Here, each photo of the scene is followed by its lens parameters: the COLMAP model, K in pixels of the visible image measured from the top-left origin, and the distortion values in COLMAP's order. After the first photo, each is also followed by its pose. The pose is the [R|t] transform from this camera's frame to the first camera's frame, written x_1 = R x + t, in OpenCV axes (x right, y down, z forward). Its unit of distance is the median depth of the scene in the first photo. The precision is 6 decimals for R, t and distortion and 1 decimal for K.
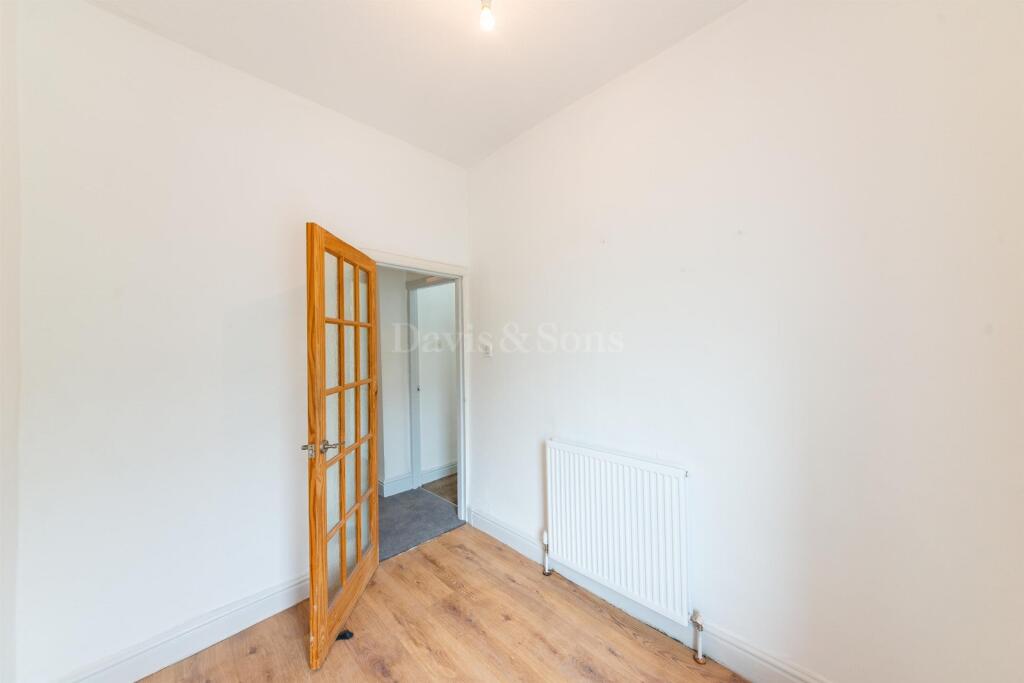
lens RADIAL K [[359.4, 0, 509.4], [0, 359.4, 341.1], [0, 0, 1]] dist [-0.007213, 0.001178]
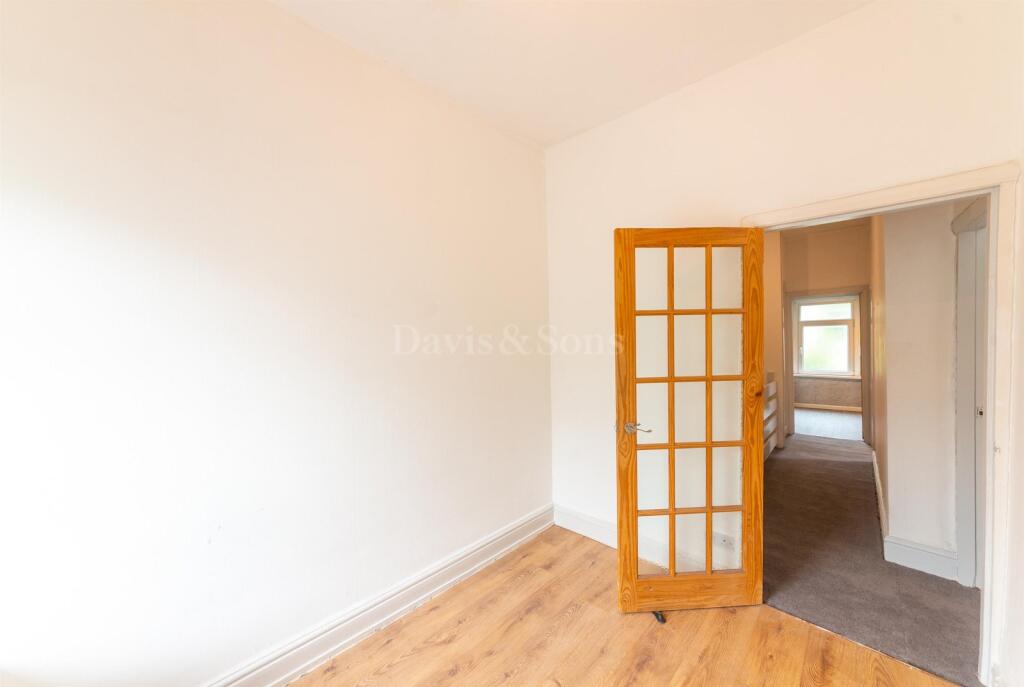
lens RADIAL K [[359.4, 0, 514.9], [0, 359.4, 342.8], [0, 0, 1]] dist [-0.007213, 0.001178]
pose [[0.030346, 0.015951, -0.999412, 0.510866], [0.021343, 0.999634, 0.016602, 0.010807], [0.999312, -0.021834, 0.029995, 0.537019]]
